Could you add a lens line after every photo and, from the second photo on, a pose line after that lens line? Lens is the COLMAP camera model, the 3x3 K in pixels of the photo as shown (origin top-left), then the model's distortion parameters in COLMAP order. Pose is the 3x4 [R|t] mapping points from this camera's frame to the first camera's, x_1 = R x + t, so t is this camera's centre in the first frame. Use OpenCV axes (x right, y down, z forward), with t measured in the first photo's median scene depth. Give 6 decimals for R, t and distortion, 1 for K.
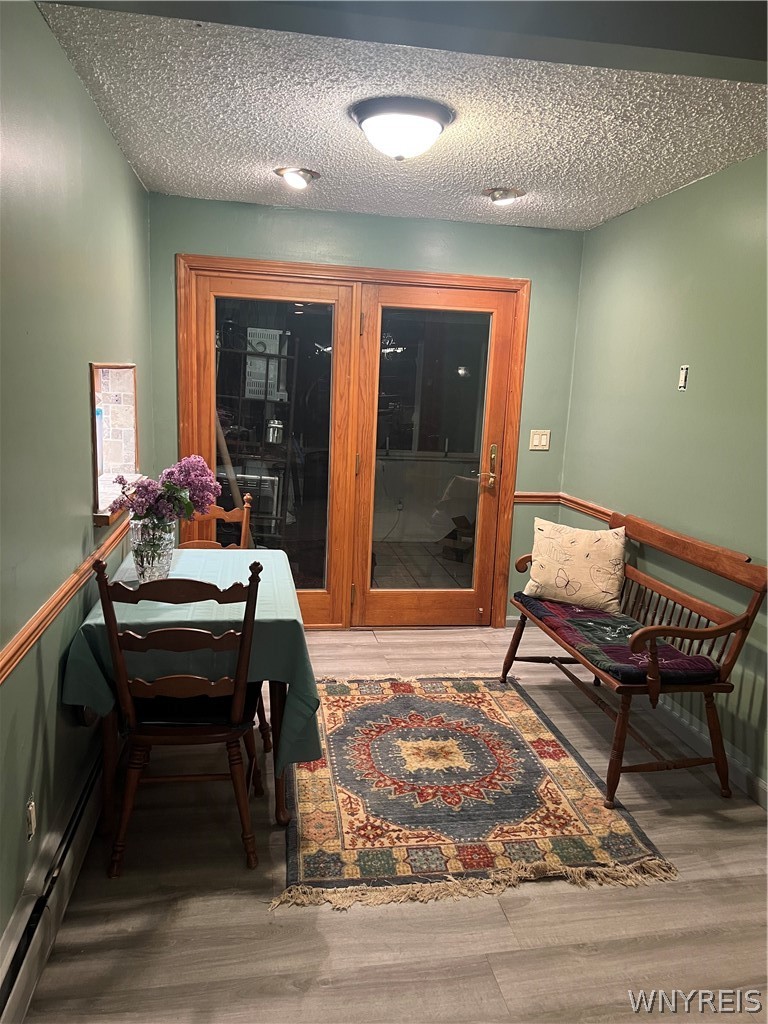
lens RADIAL K [[769.6, 0, 386.3], [0, 769.6, 514.9], [0, 0, 1]] dist [0.059984, -0.072907]
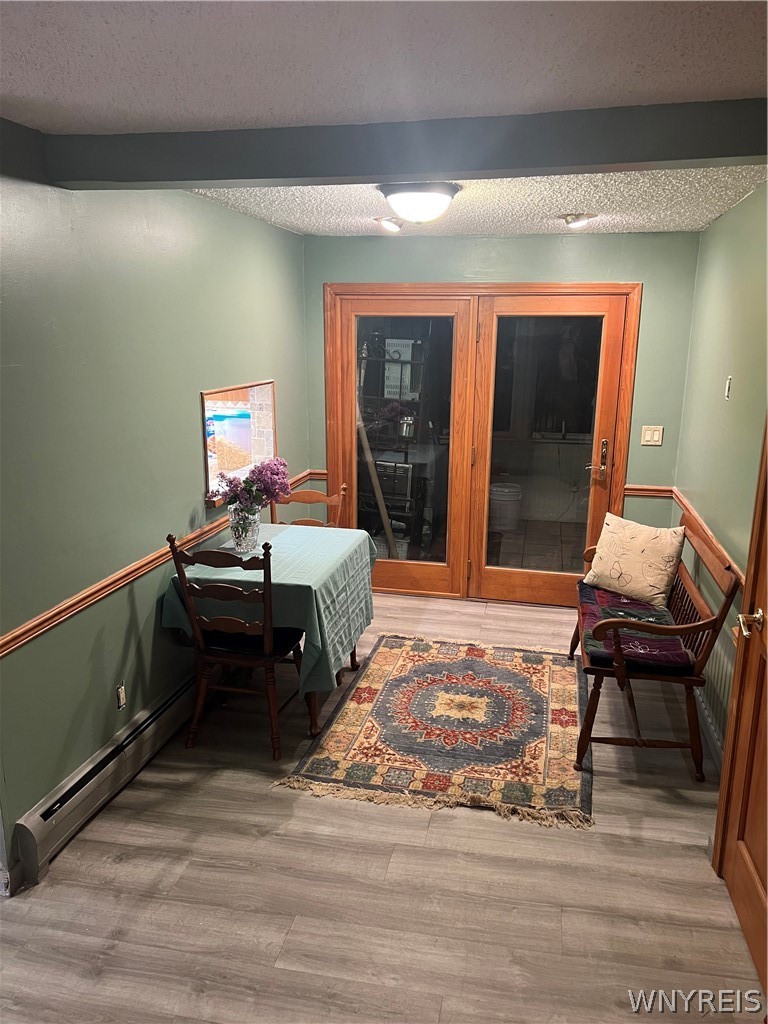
lens RADIAL K [[769.6, 0, 382.9], [0, 769.6, 515.9], [0, 0, 1]] dist [0.059984, -0.072907]
pose [[0.928256, 0.052575, -0.368207, 0.394768], [-0.035515, 0.997965, 0.052963, -0.050111], [0.370242, -0.036086, 0.928234, -0.162864]]
